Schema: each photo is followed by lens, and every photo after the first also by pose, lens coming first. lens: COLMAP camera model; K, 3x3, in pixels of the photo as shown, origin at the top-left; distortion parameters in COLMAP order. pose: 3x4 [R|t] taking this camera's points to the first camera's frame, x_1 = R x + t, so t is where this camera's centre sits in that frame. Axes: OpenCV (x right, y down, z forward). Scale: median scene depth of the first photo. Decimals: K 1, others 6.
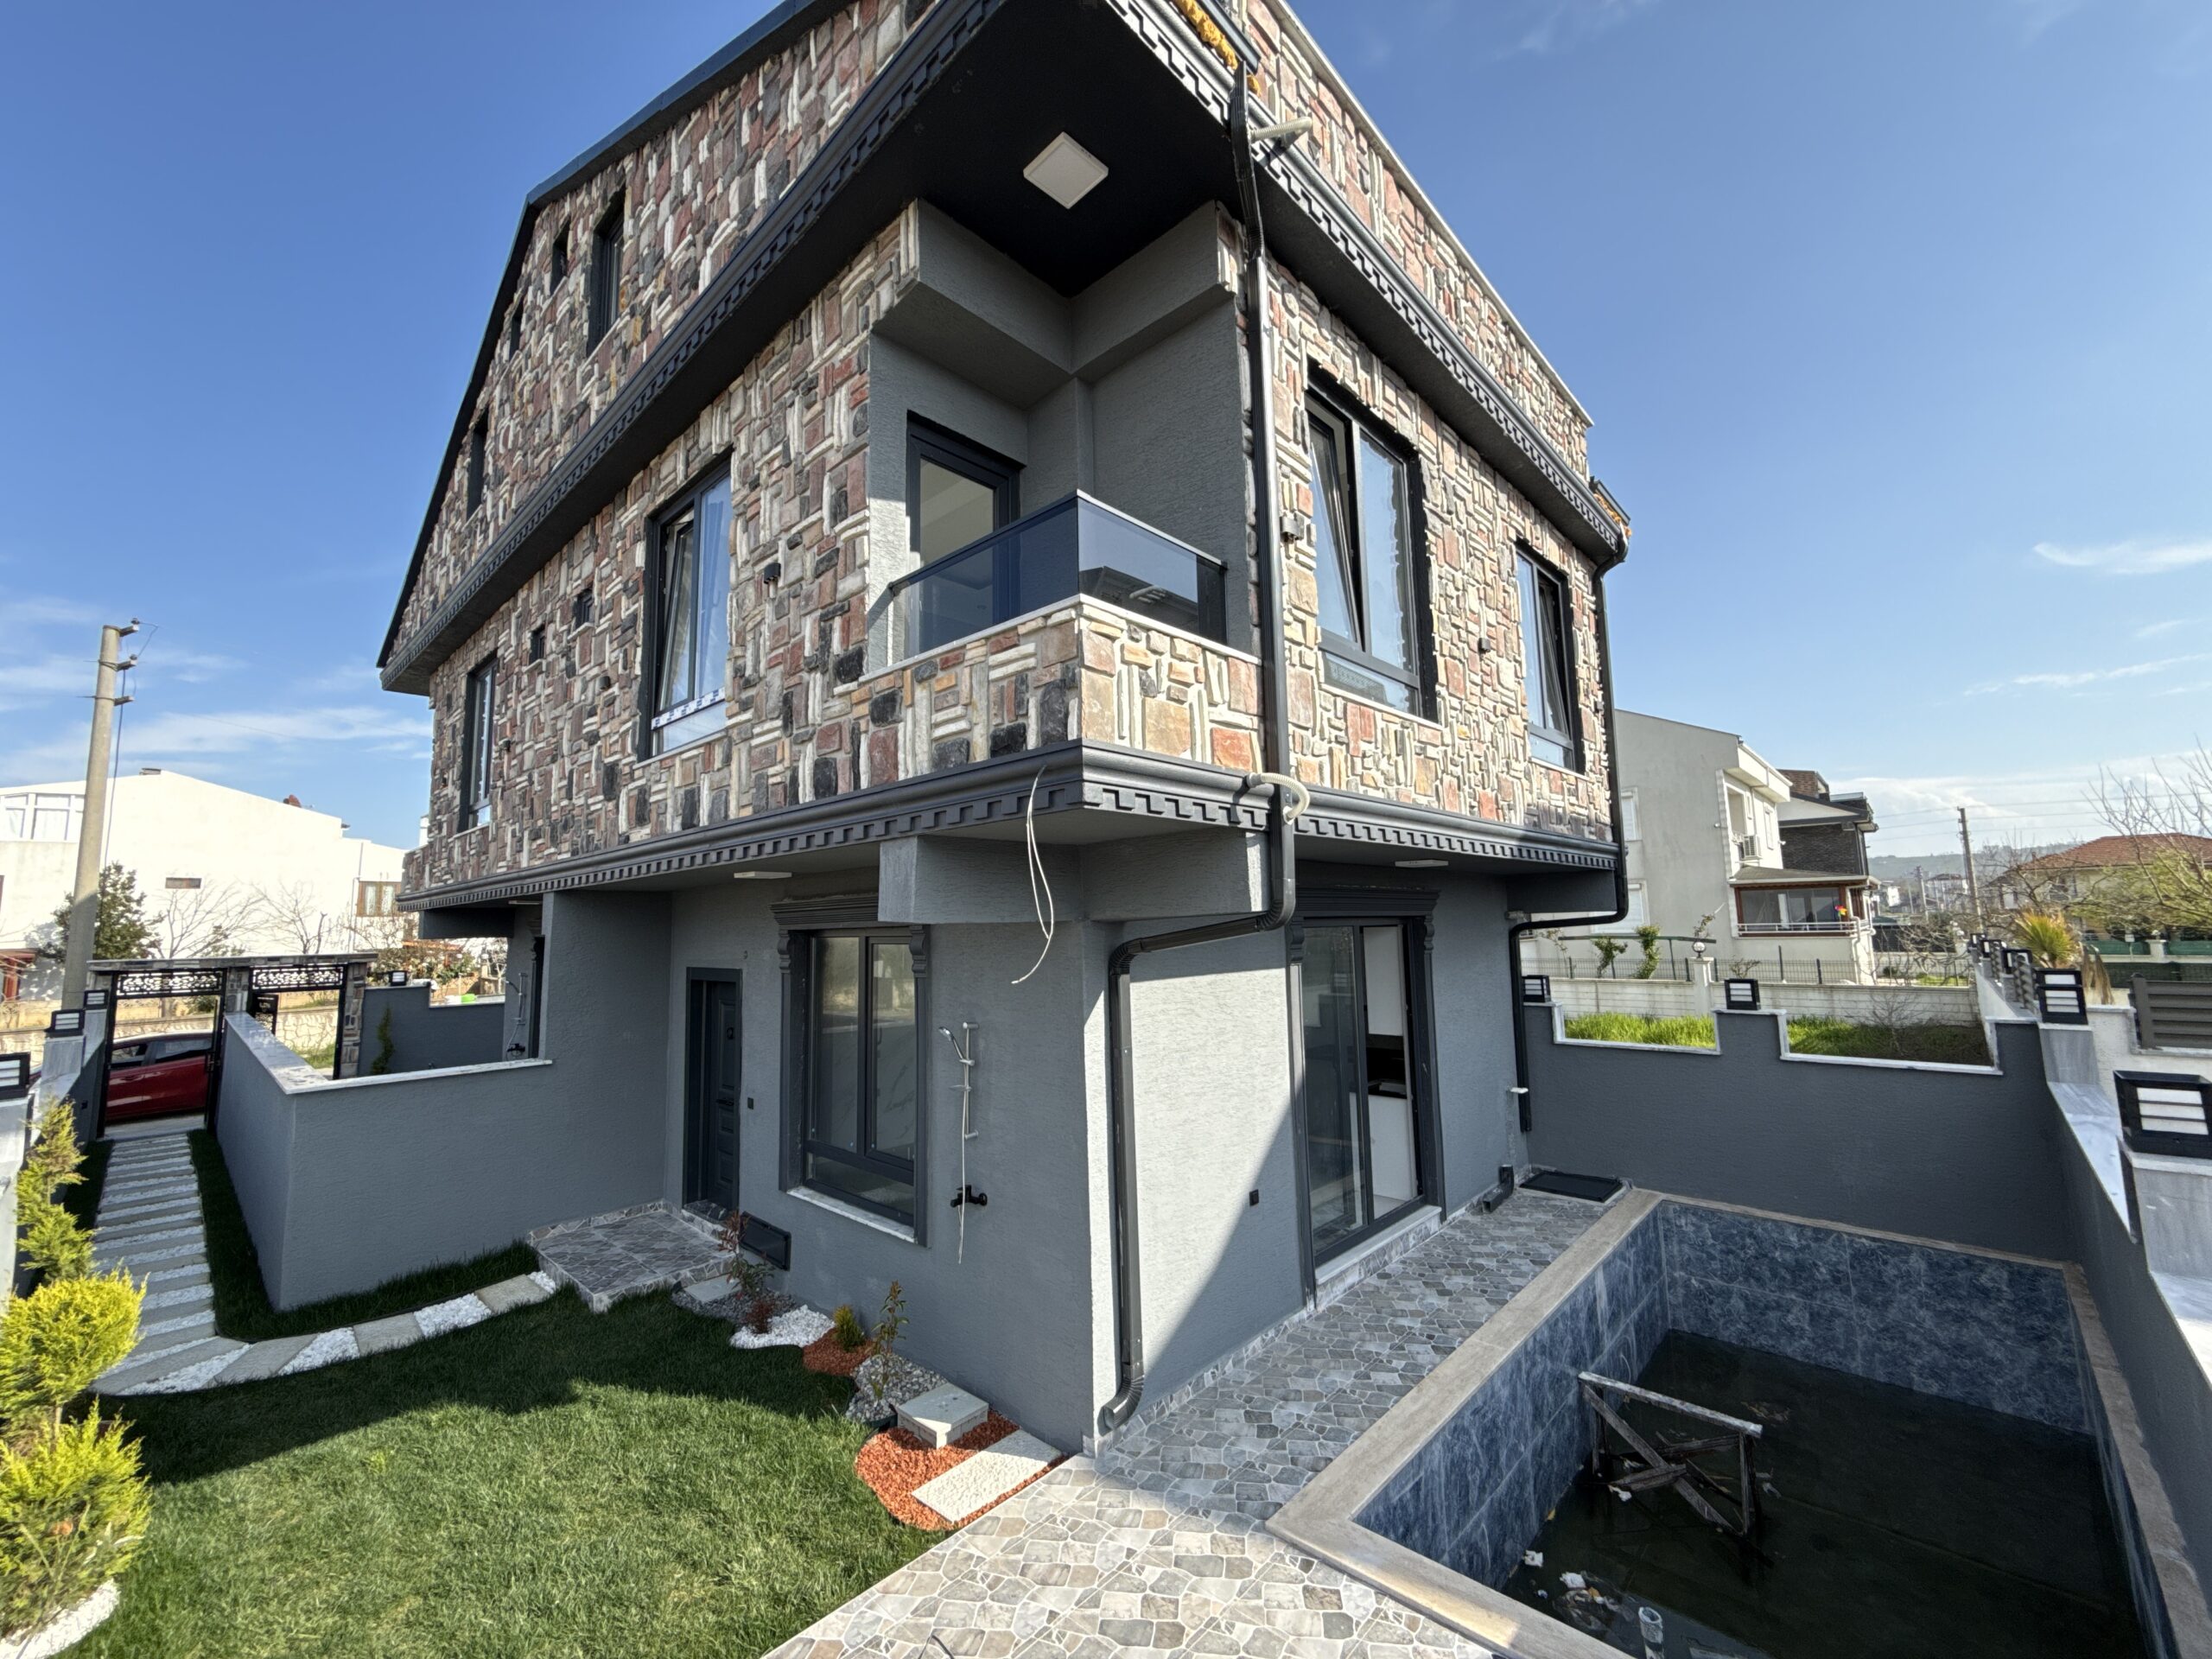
lens RADIAL K [[879.8, 0, 1105.4], [0, 879.8, 828.8], [0, 0, 1]] dist [-0.000504, -0.000102]
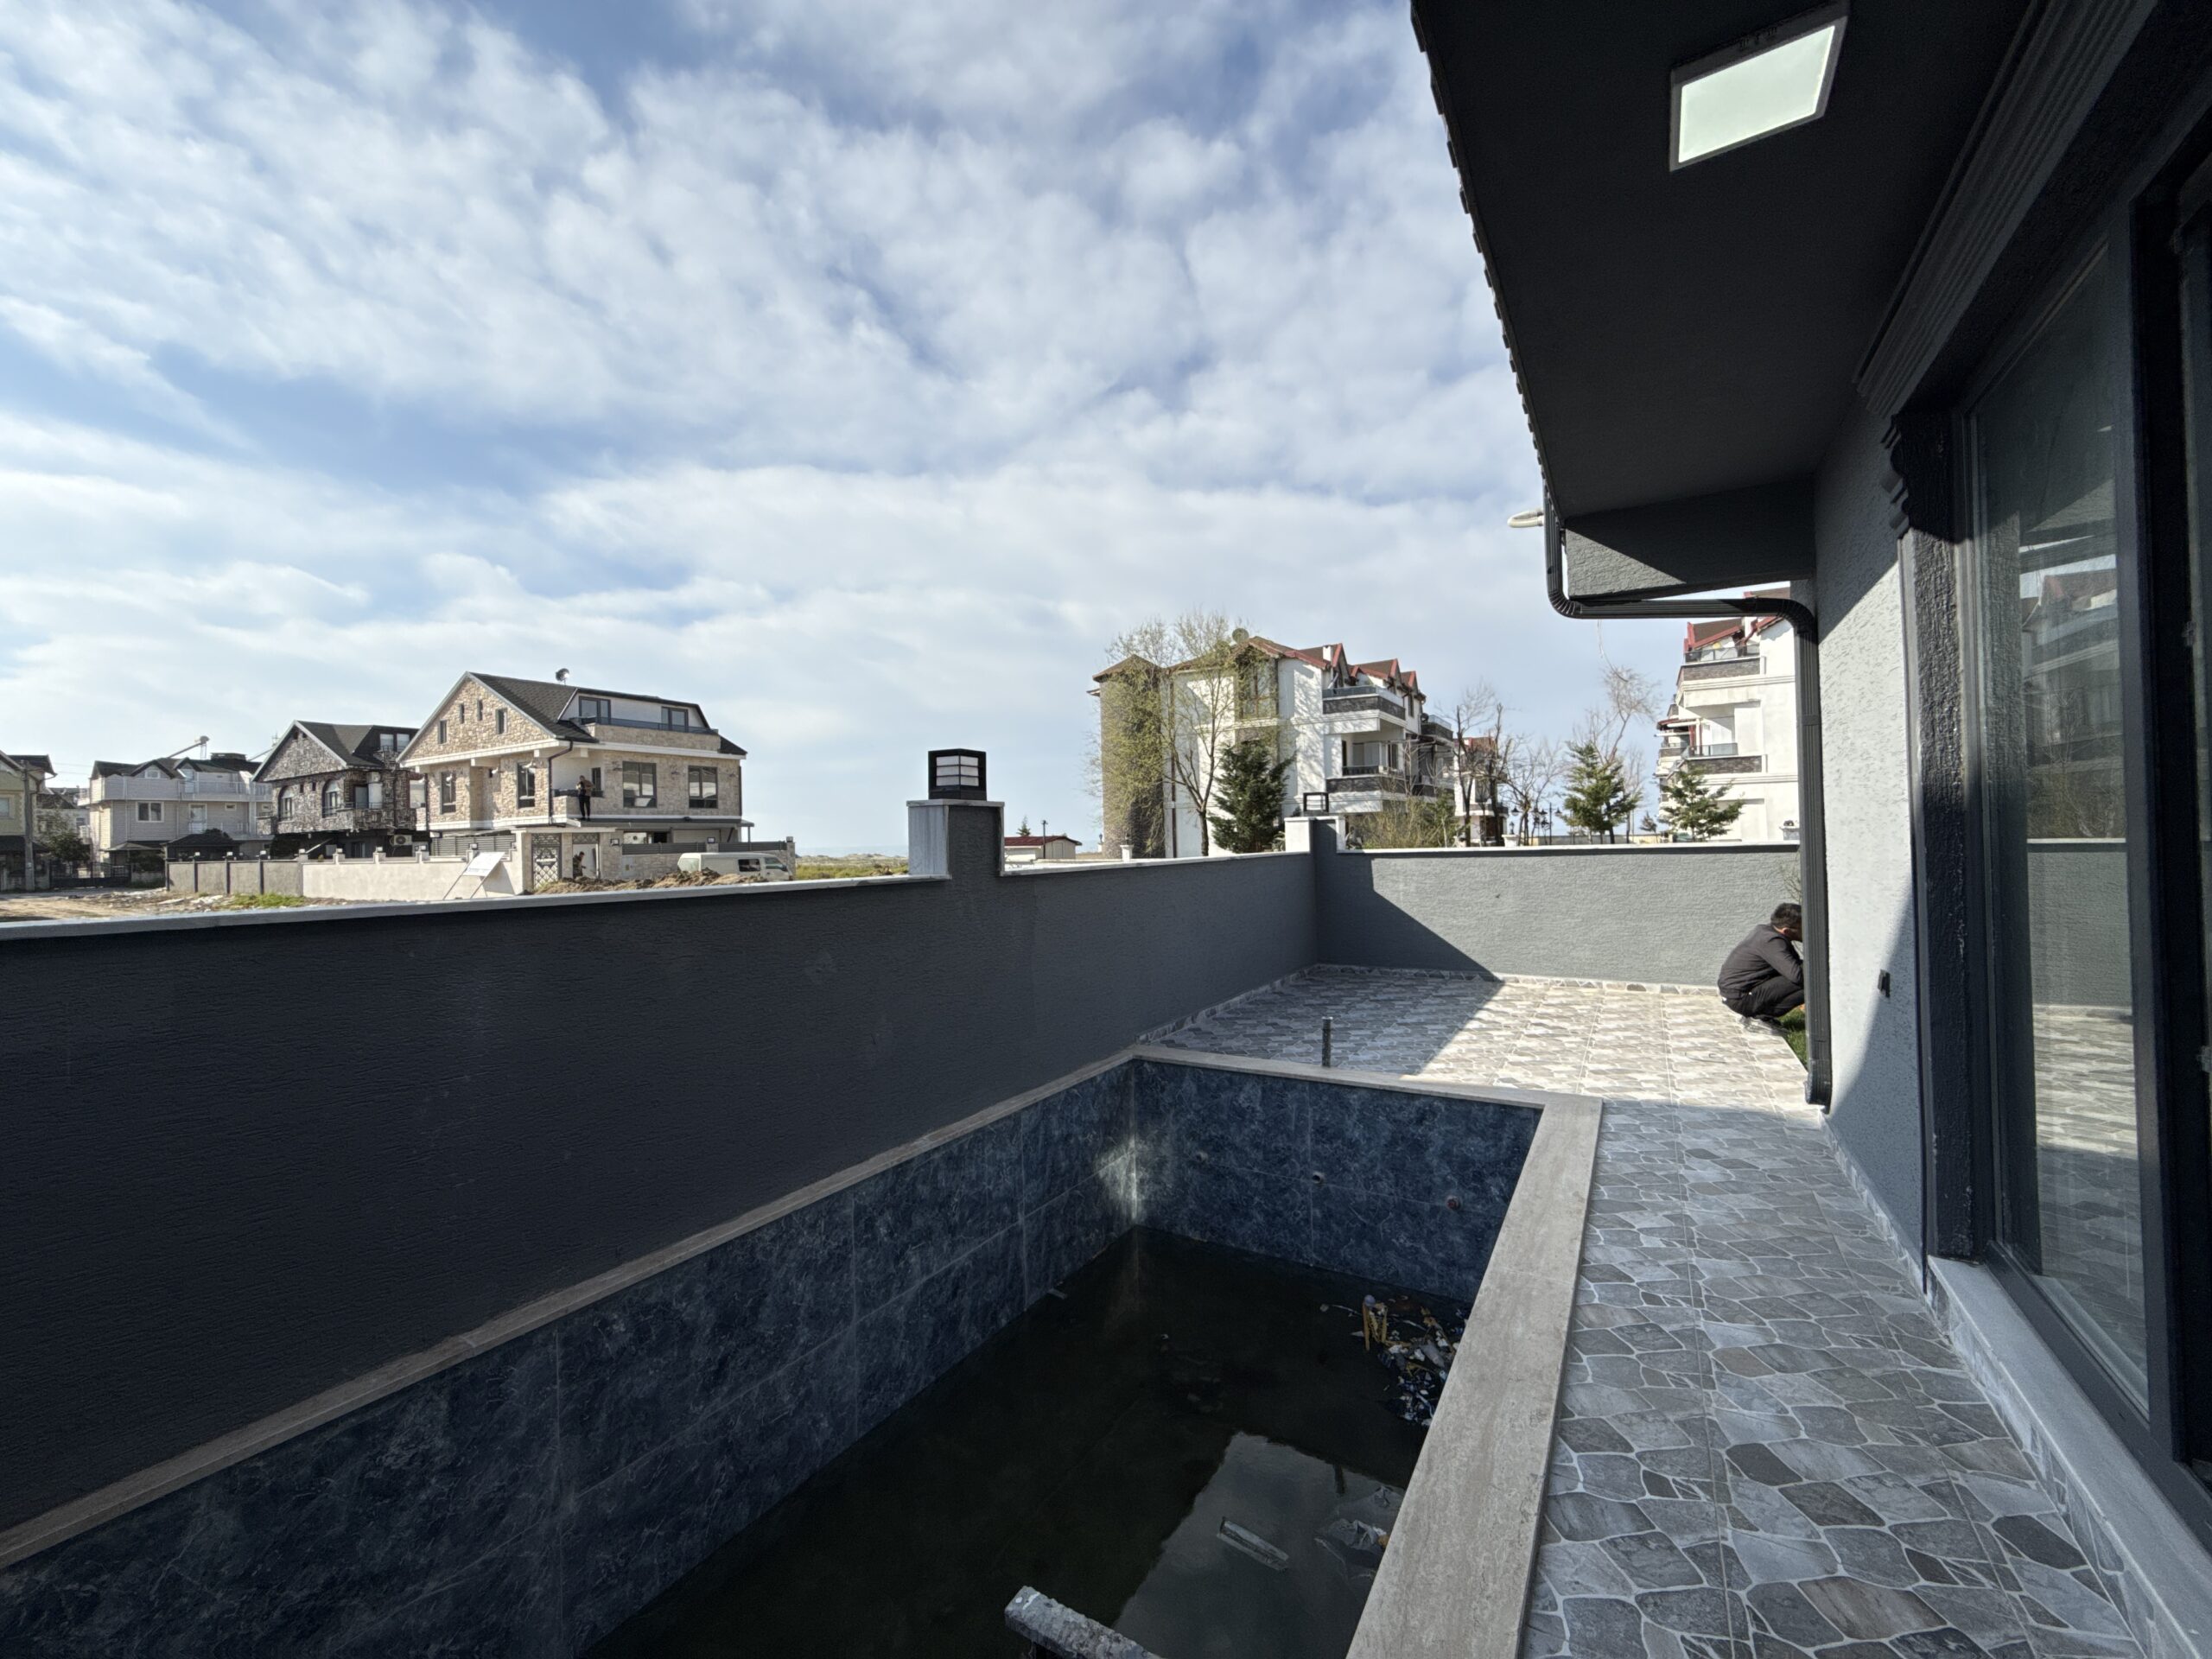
lens RADIAL K [[880.5, 0, 1108.3], [0, 880.5, 847.8], [0, 0, 1]] dist [0.000779, -0.000164]
pose [[-0.976006, 0.046974, -0.212615, 0.695031], [0.068006, 0.993368, -0.092711, 0.322124], [0.206850, -0.104945, -0.972728, 1.320501]]
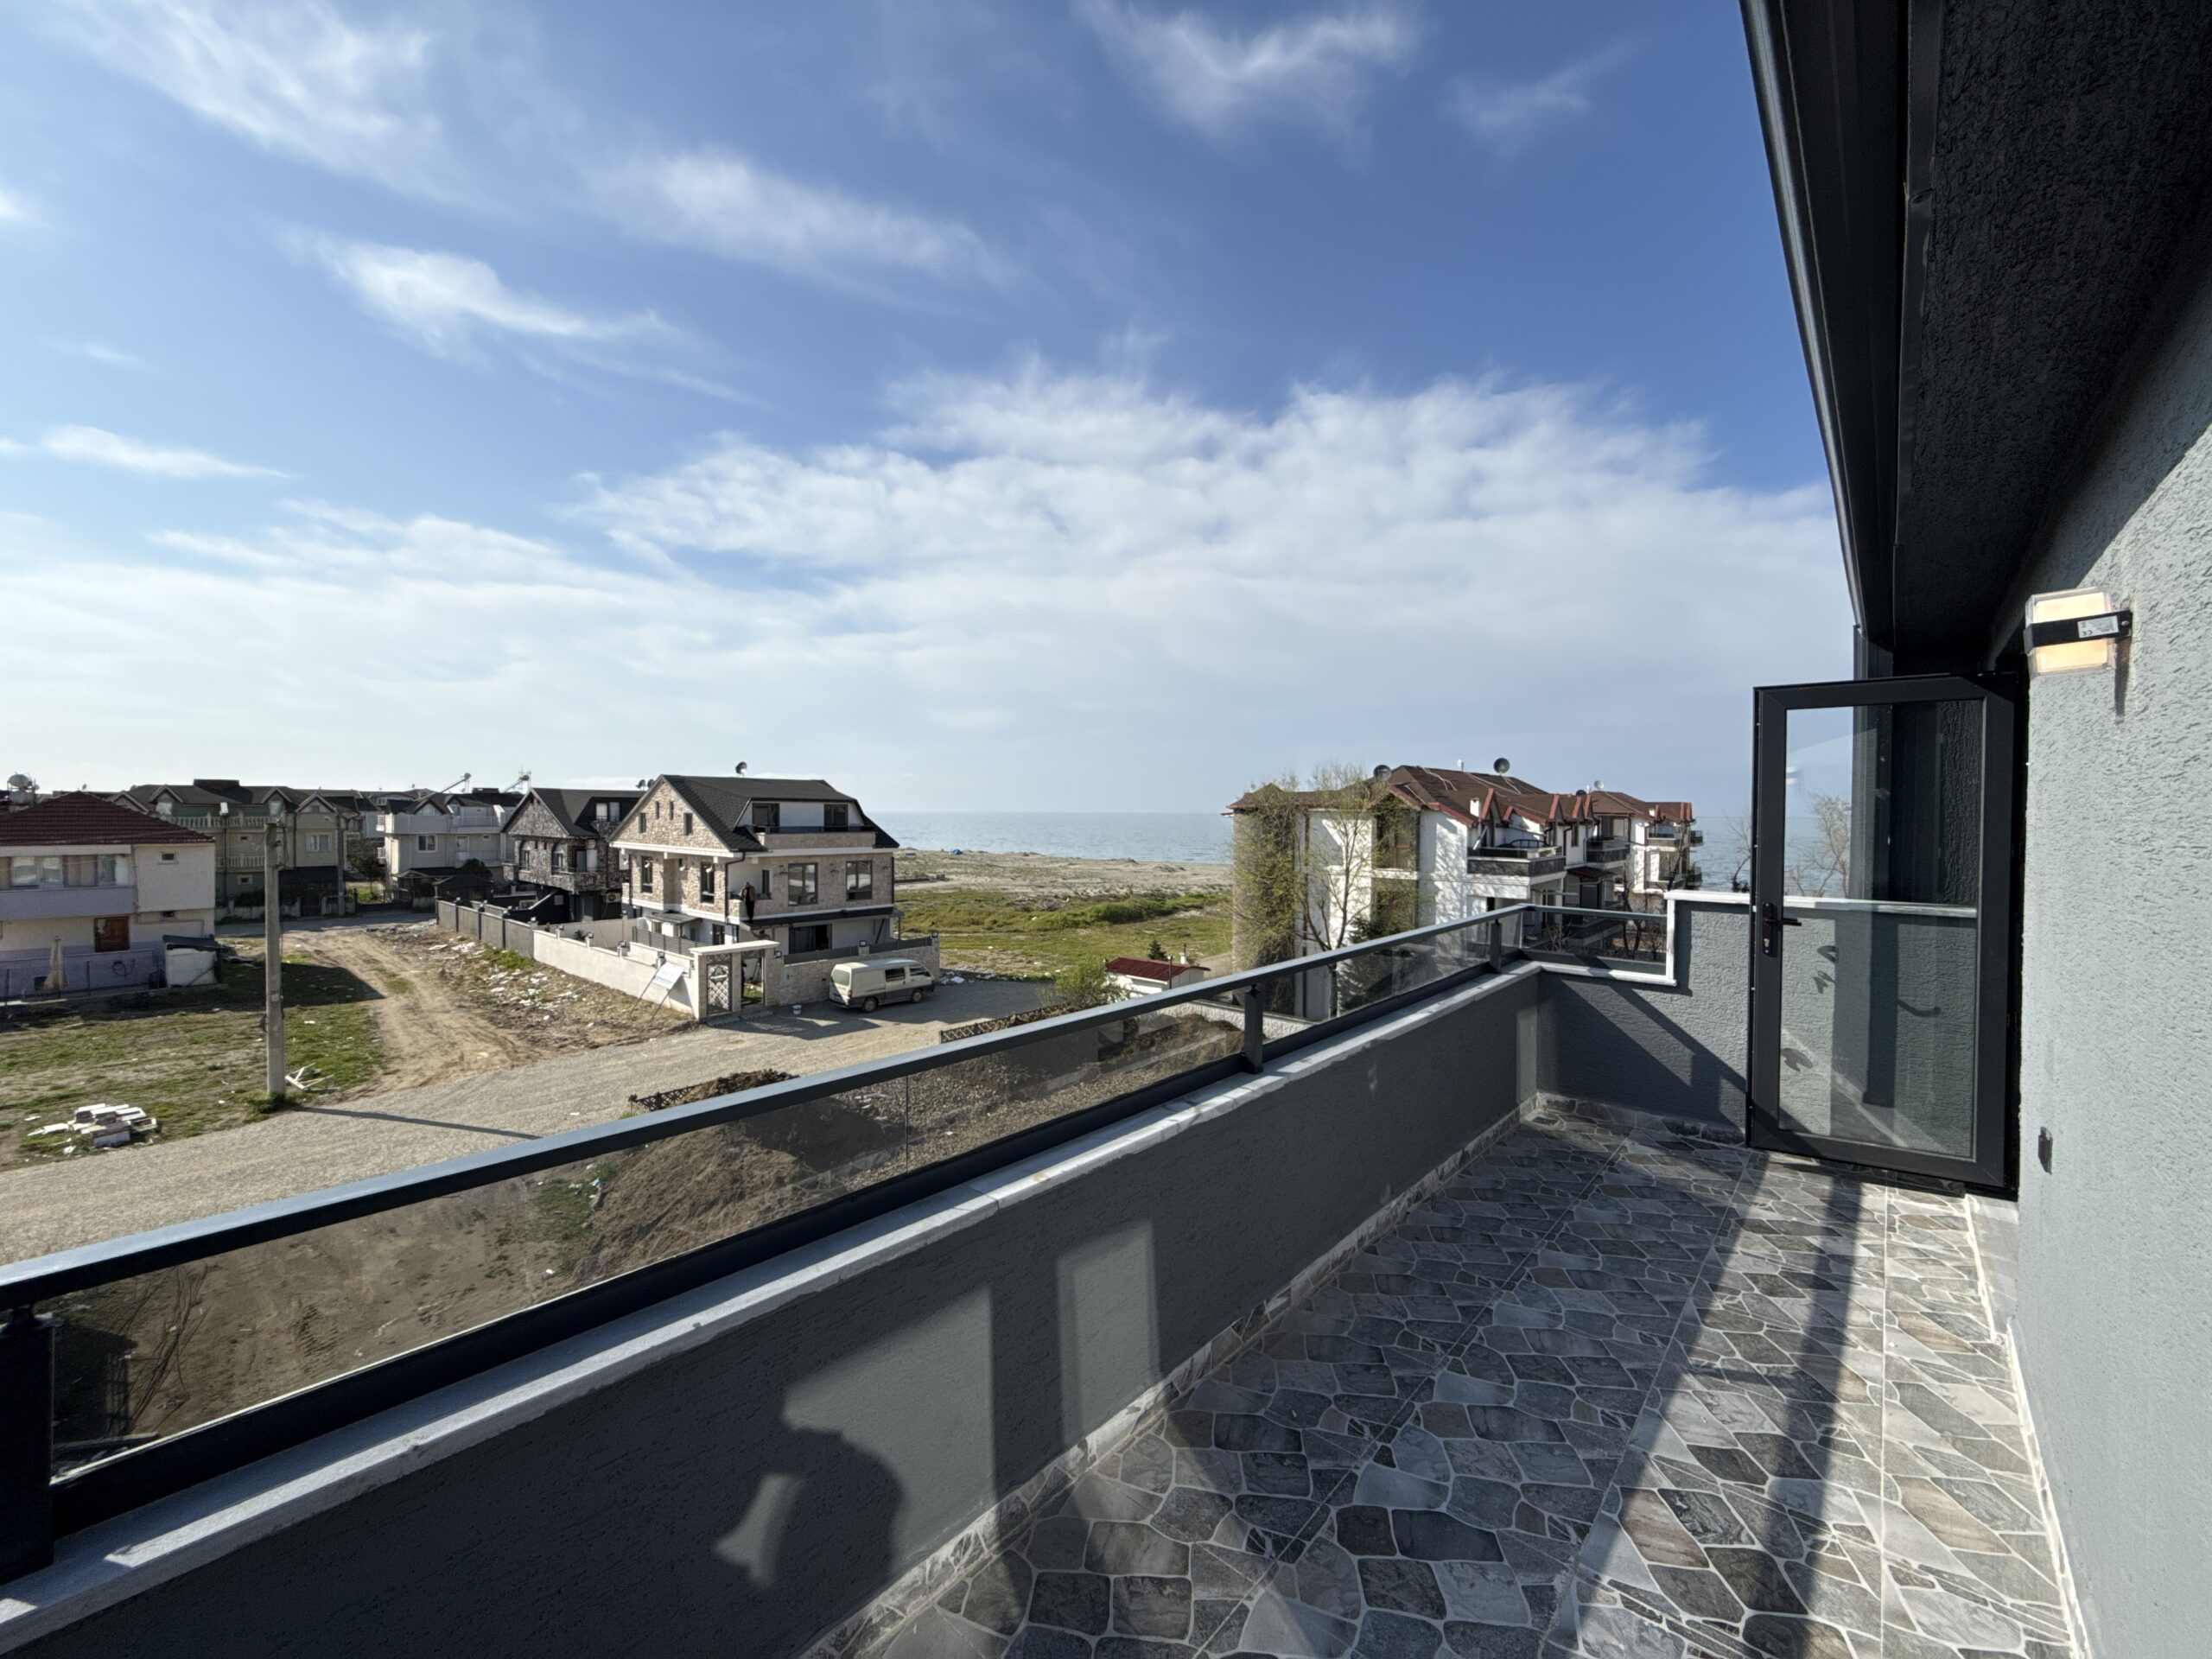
lens RADIAL K [[879.8, 0, 1105.4], [0, 879.8, 828.8], [0, 0, 1]] dist [-0.000504, -0.000102]
pose [[-0.999287, 0.014181, -0.034994, 0.491661], [0.017211, 0.995982, -0.087885, -0.746743], [0.033607, -0.088424, -0.995516, 1.449110]]
